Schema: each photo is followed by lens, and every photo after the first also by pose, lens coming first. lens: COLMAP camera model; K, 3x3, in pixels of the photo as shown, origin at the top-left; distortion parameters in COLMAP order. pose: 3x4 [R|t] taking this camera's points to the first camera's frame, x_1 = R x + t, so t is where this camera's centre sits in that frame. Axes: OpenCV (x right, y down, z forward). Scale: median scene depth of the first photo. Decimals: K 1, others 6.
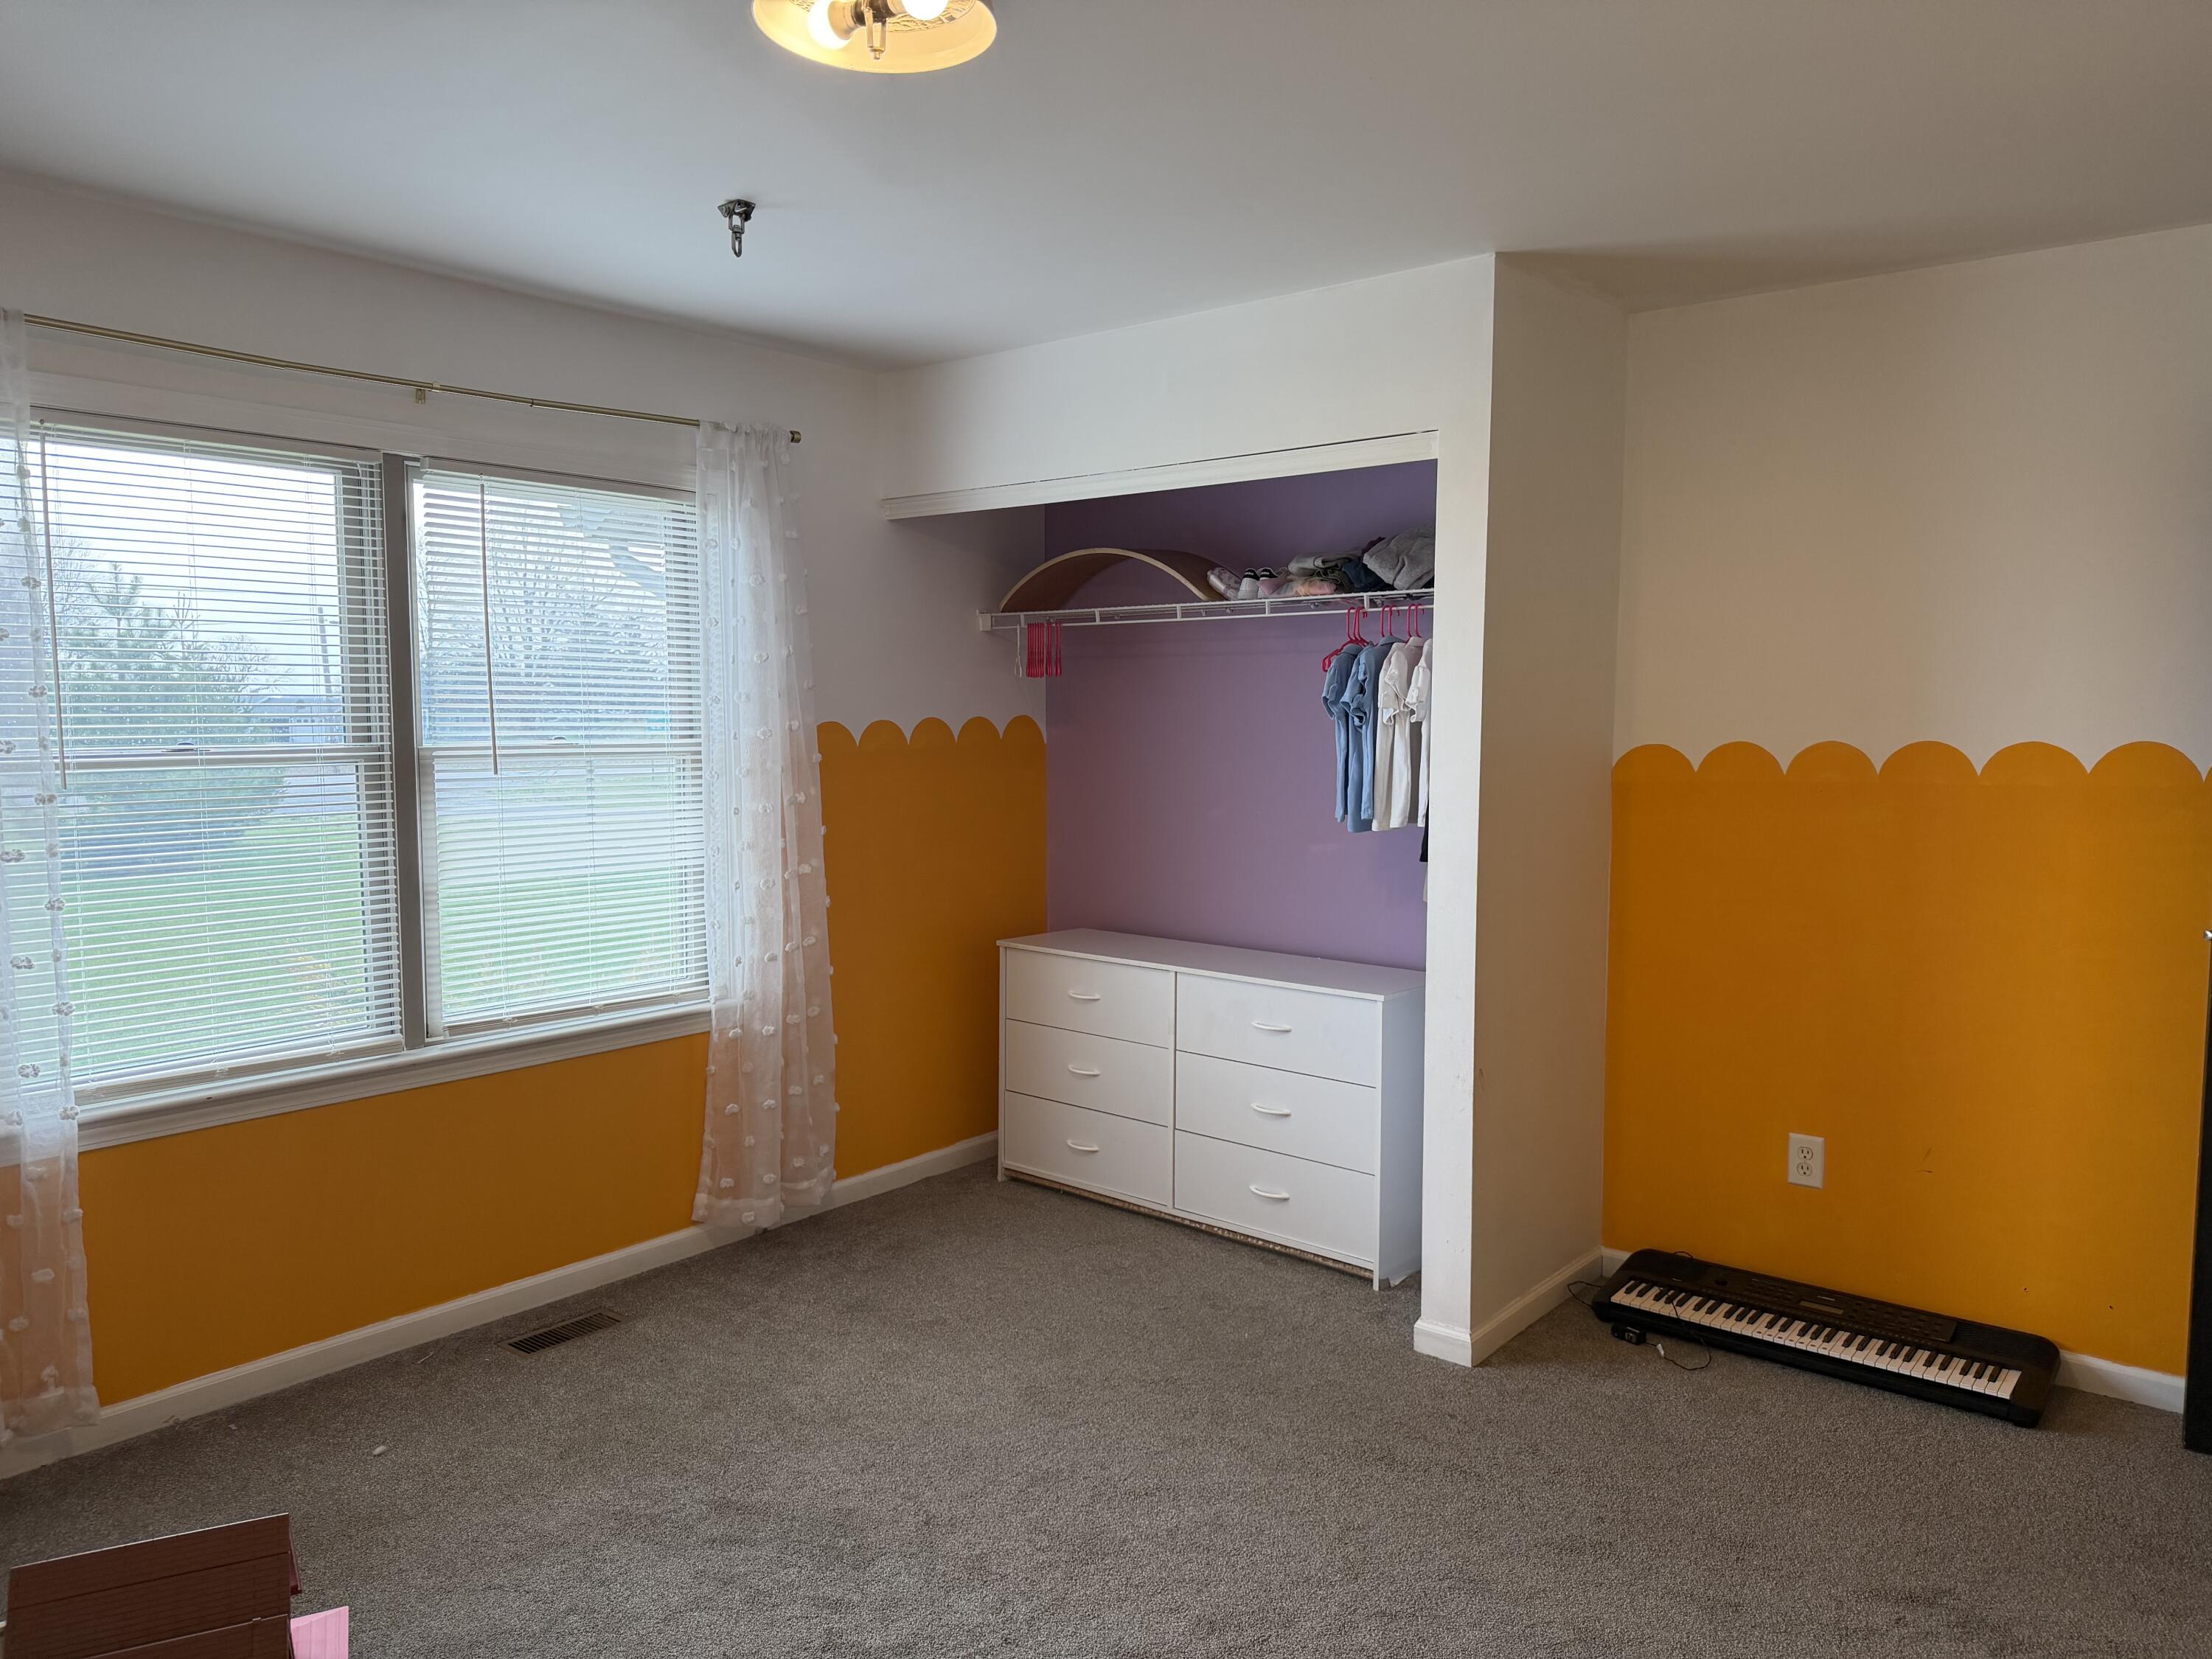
lens RADIAL K [[1549.5, 0, 1116.7], [0, 1549.5, 821.0], [0, 0, 1]] dist [0.248546, -0.319753]
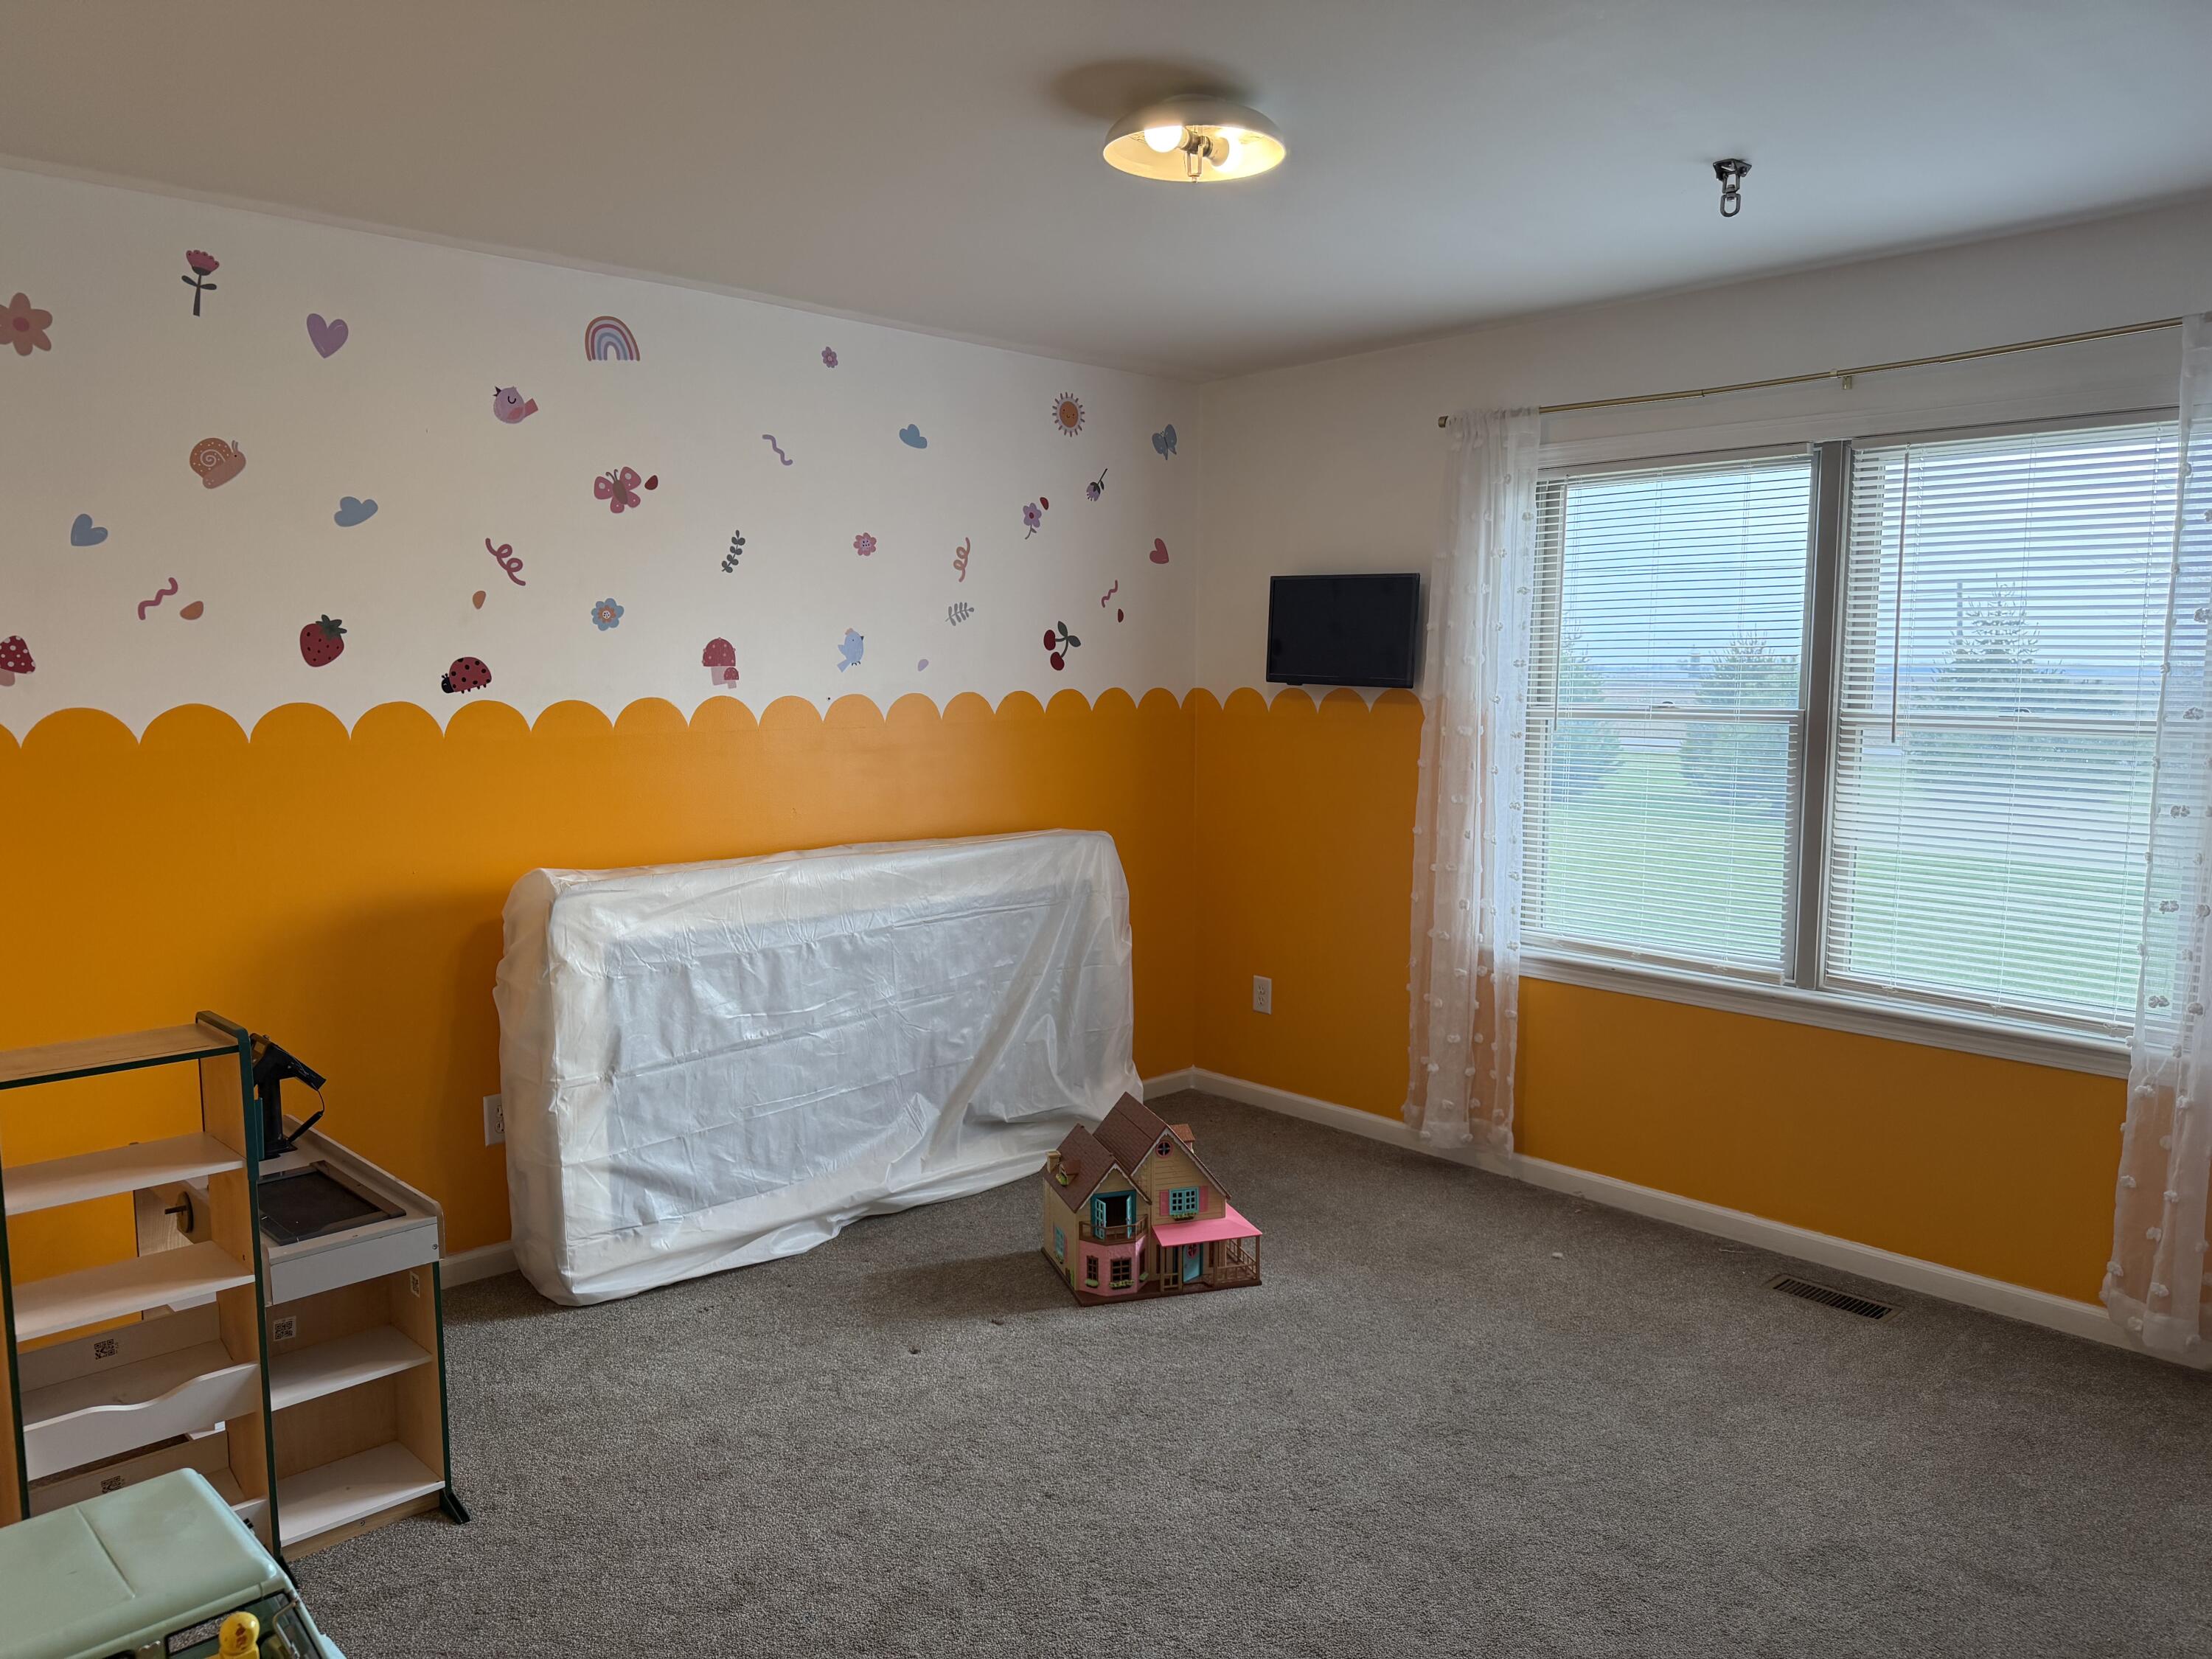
lens RADIAL K [[1541.4, 0, 1107.4], [0, 1541.4, 832.0], [0, 0, 1]] dist [0.114750, -0.153548]
pose [[-0.113941, 0.113684, -0.986962, 0.656420], [-0.071049, 0.989955, 0.122231, -0.060475], [0.990944, 0.084050, -0.104719, 0.630214]]
